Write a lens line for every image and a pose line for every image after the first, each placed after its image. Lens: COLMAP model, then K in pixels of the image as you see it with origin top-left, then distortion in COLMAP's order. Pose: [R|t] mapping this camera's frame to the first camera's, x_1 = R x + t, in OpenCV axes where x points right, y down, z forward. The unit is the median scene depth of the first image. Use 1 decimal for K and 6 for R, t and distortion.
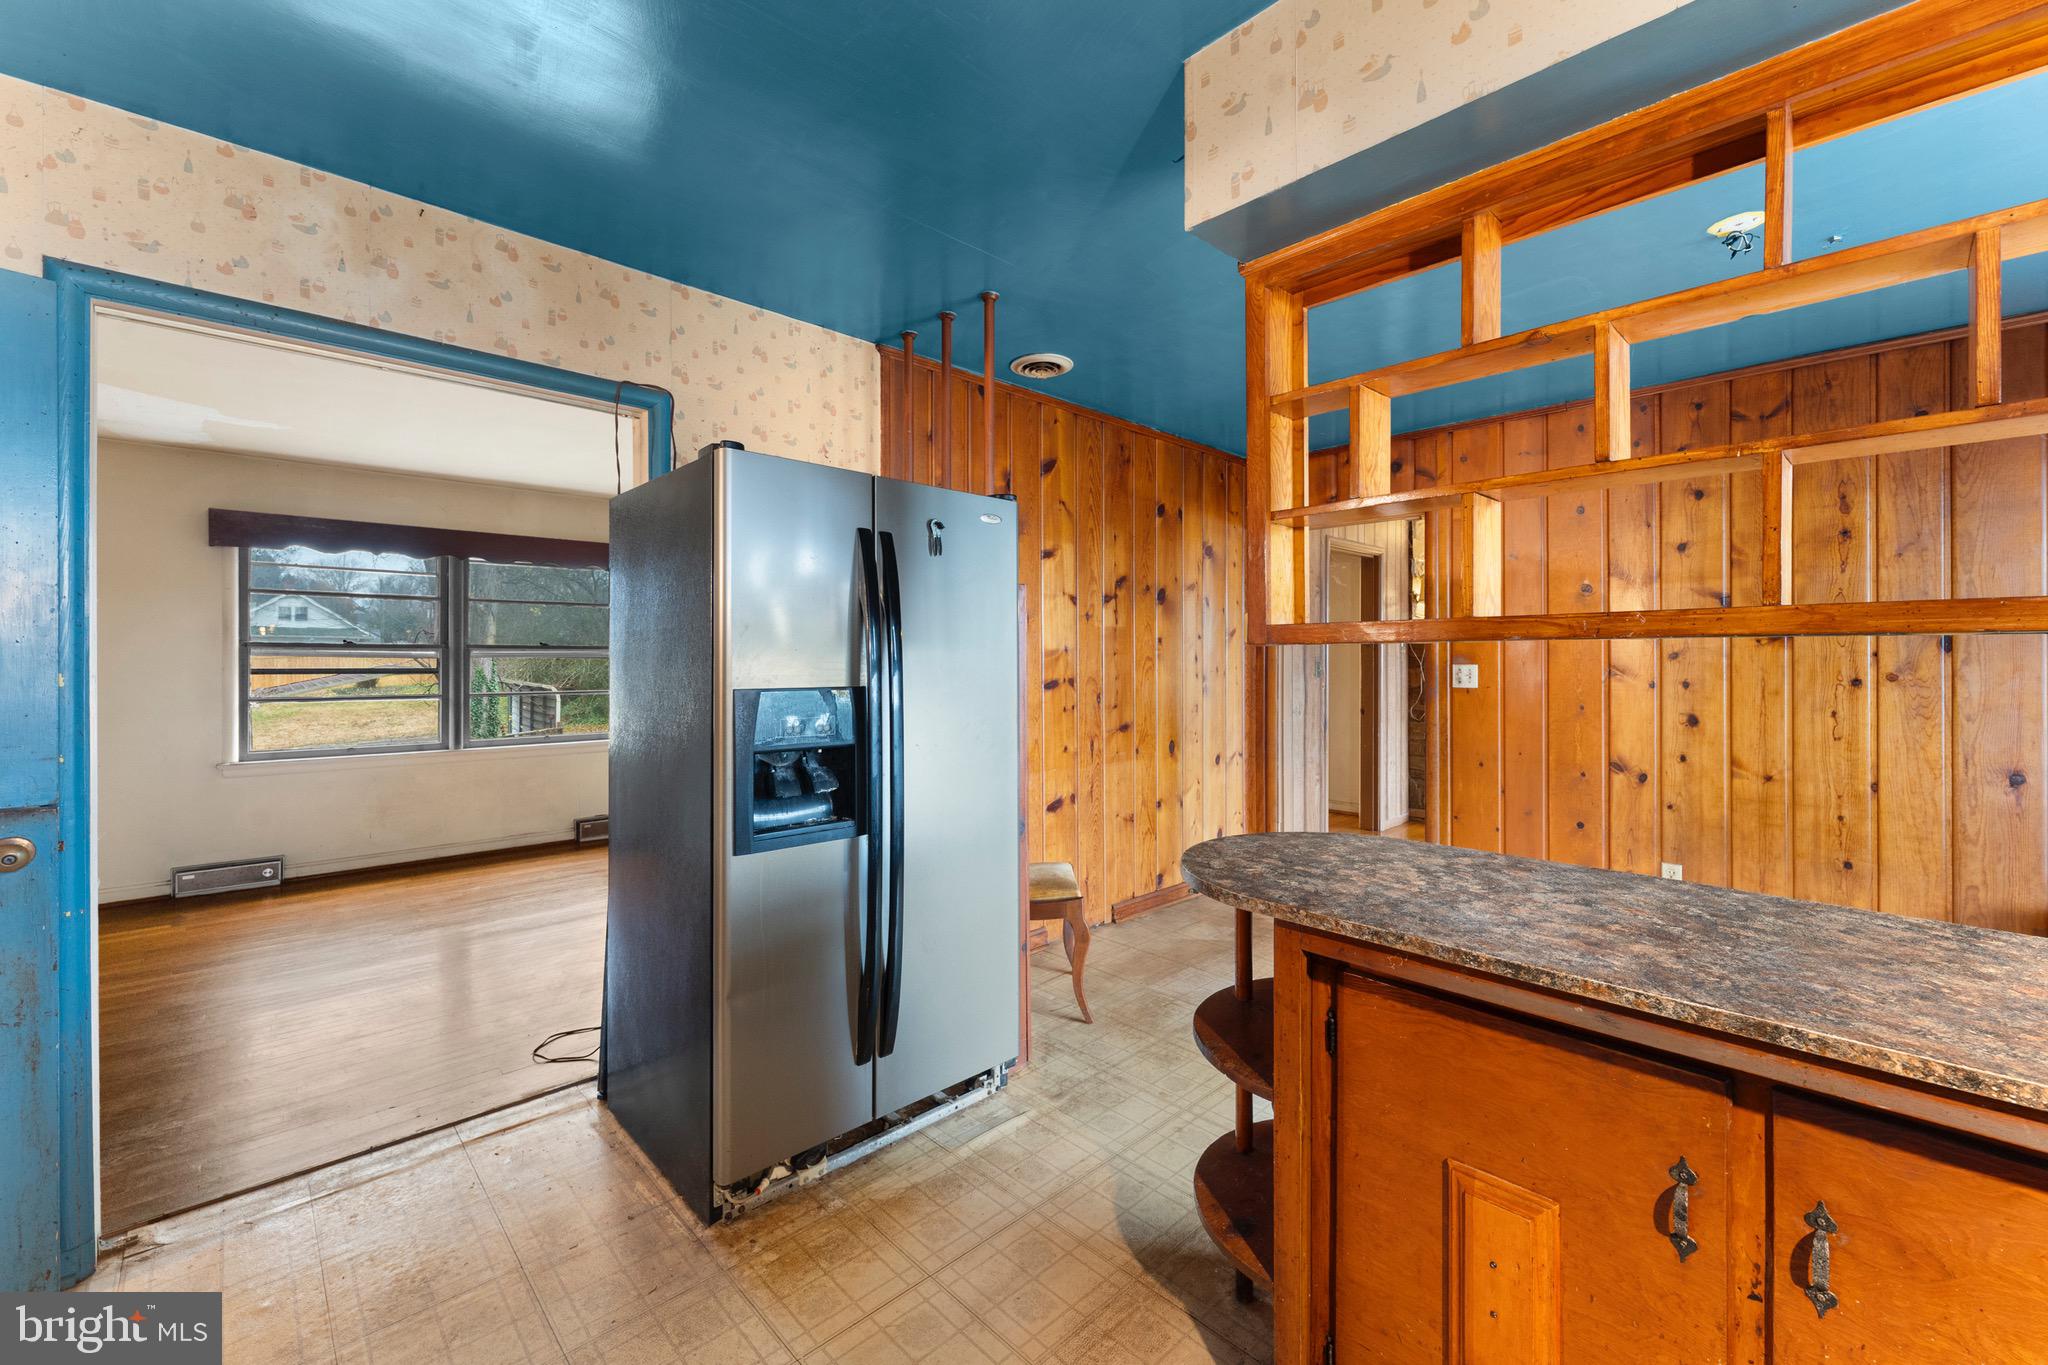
lens RADIAL K [[828.7, 0, 1026.3], [0, 828.7, 659.9], [0, 0, 1]] dist [0.000092, -0.000042]
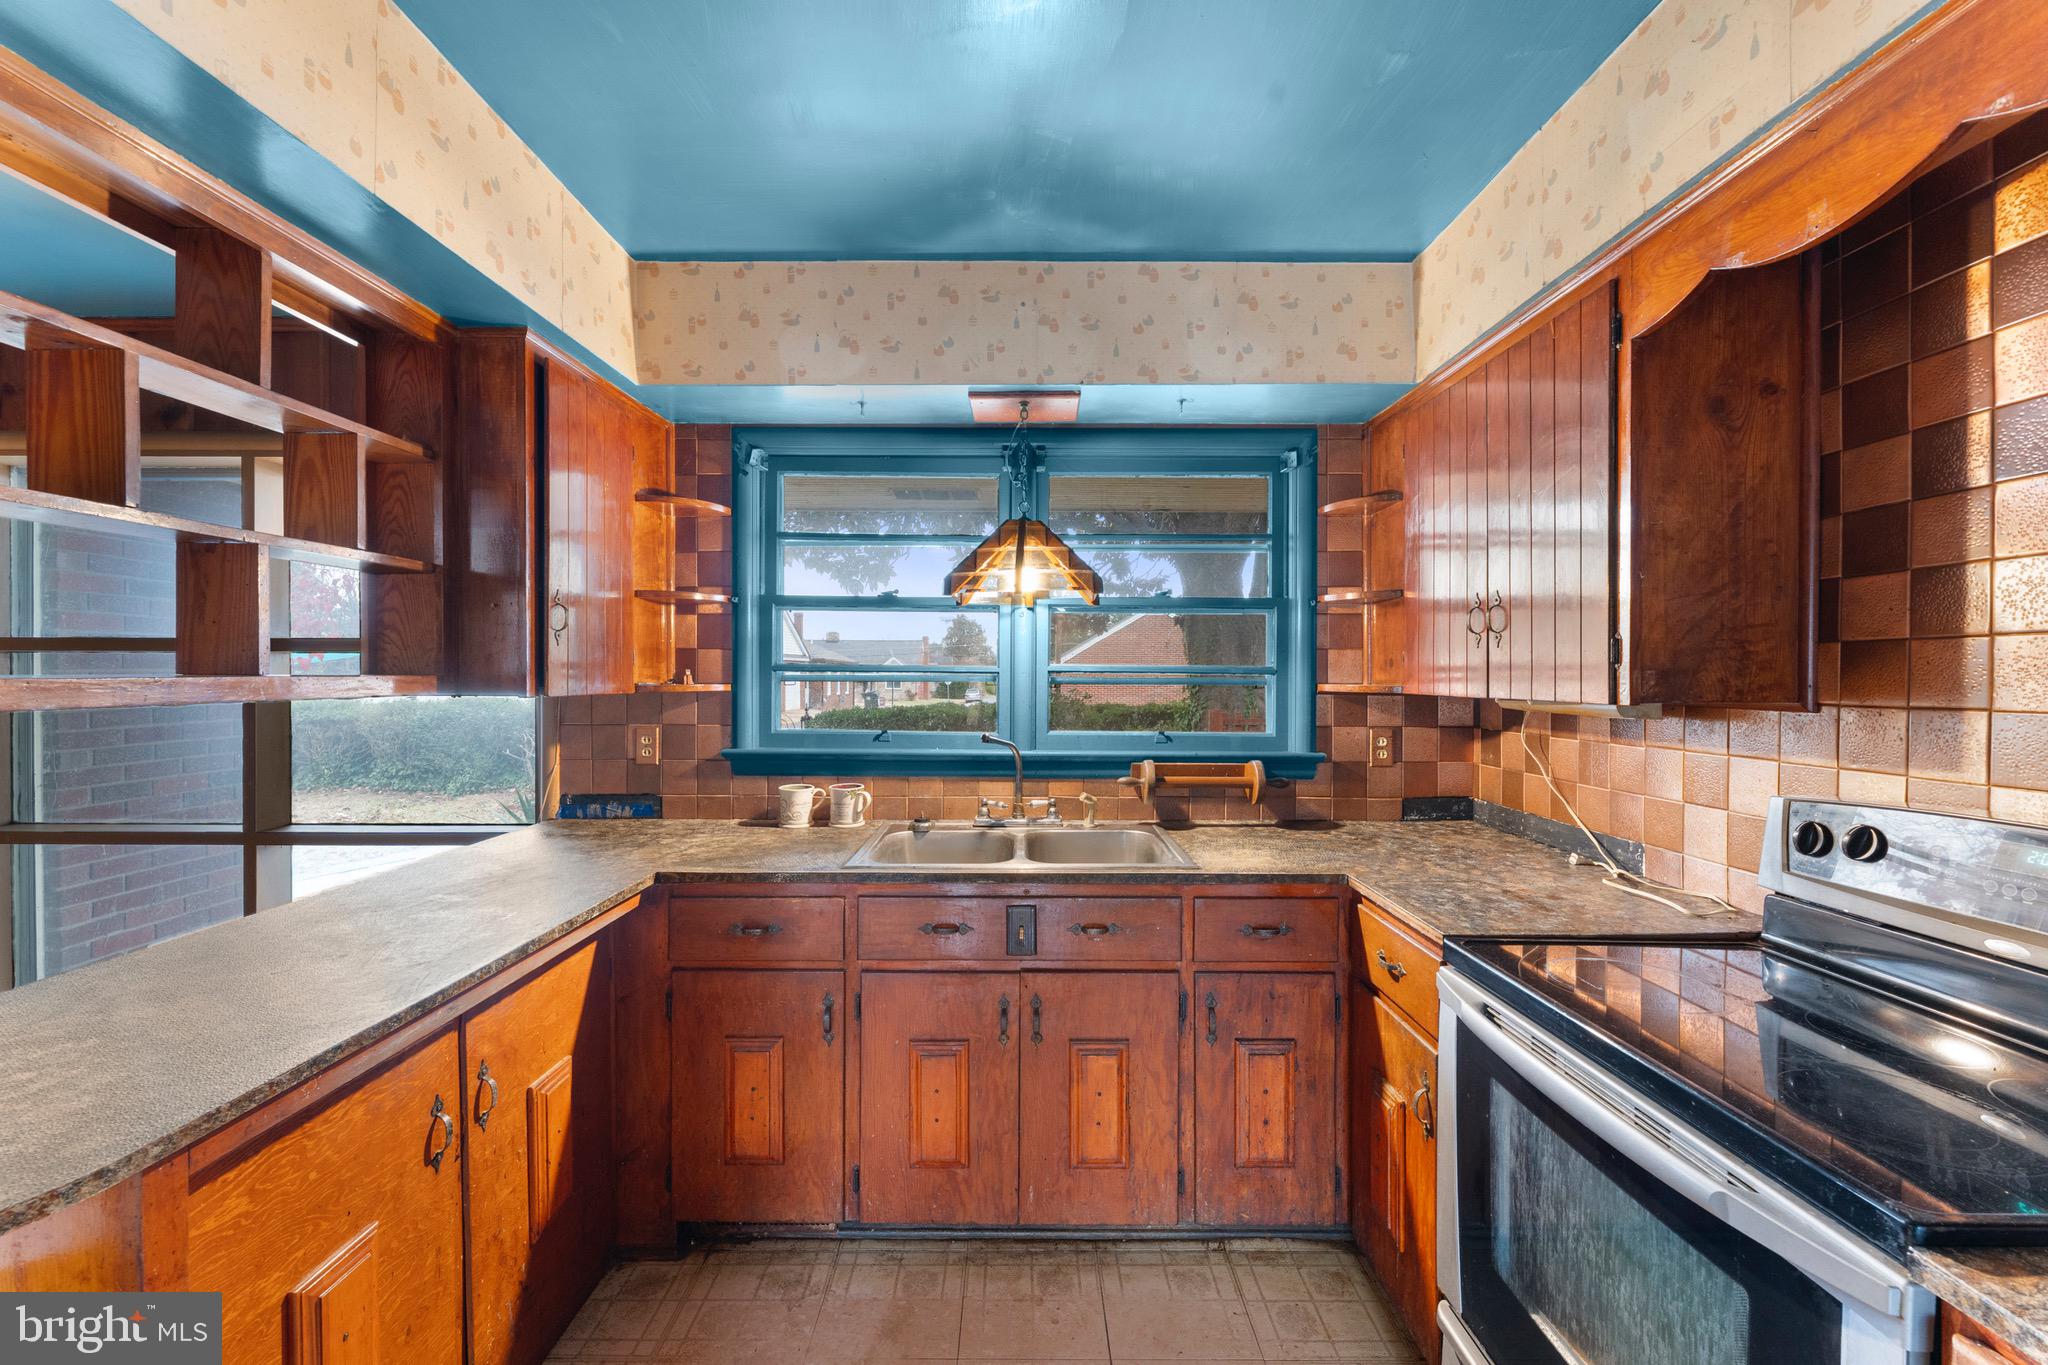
lens RADIAL K [[819.9, 0, 1018.6], [0, 819.9, 679.3], [0, 0, 1]] dist [-0.000225, -0.000083]
pose [[-0.718140, -0.005225, 0.695879, -0.235151], [0.000848, 0.999965, 0.008383, -0.024458], [-0.695898, 0.006610, -0.718110, 0.378519]]
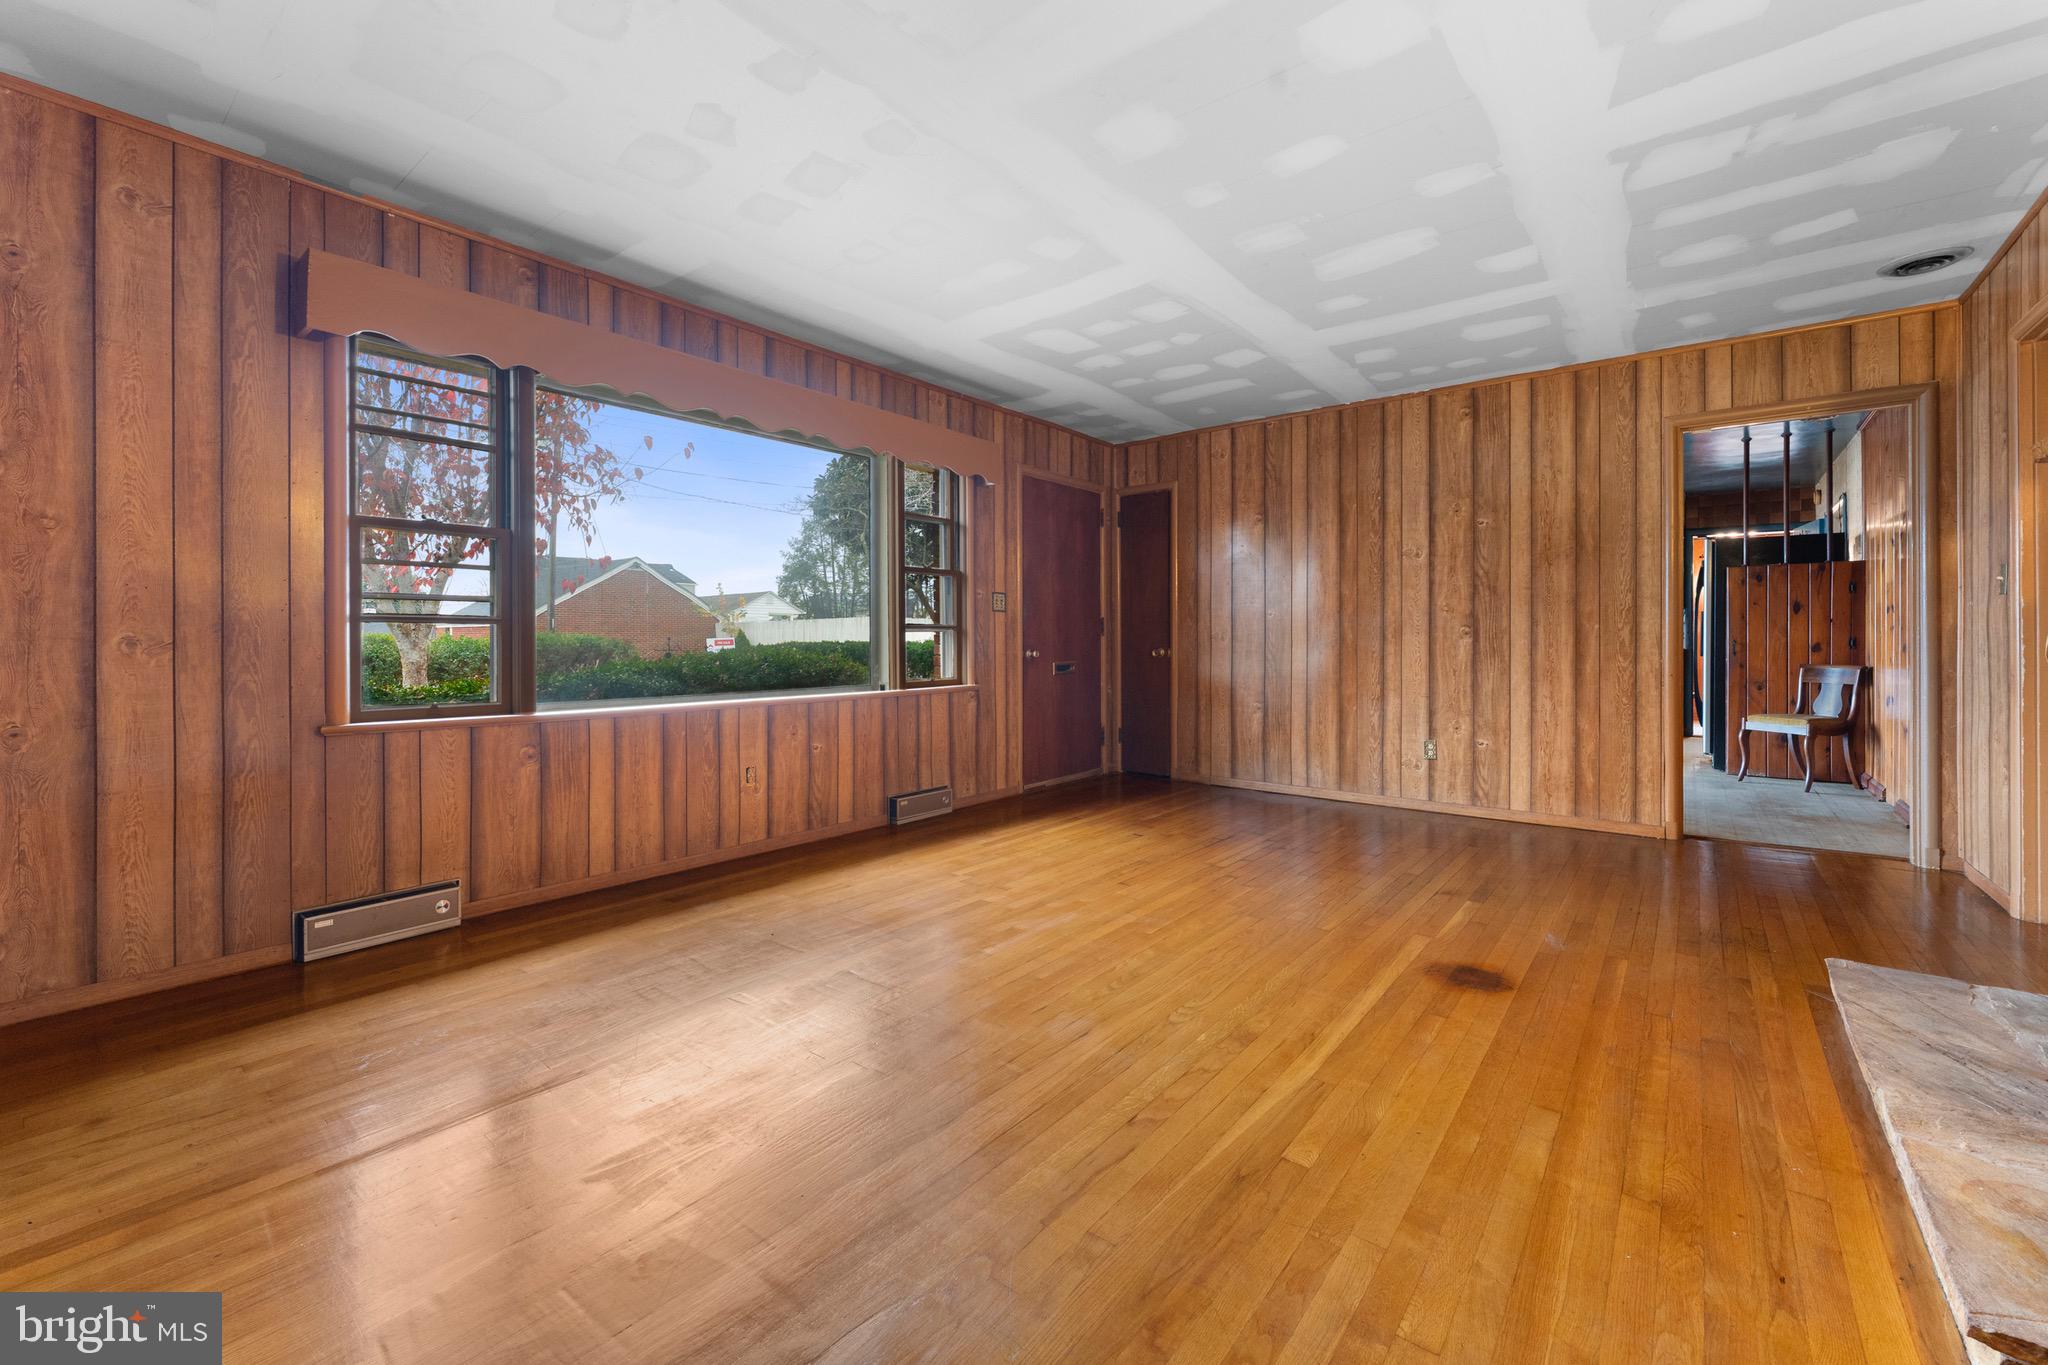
lens RADIAL K [[842.8, 0, 1018.0], [0, 842.8, 647.6], [0, 0, 1]] dist [0.007753, 0.000000]
pose [[-0.993160, 0.001417, -0.116750, 1.740660], [0.000210, 0.999946, 0.010346, 0.083328], [0.116758, 0.010250, -0.993107, 2.408994]]
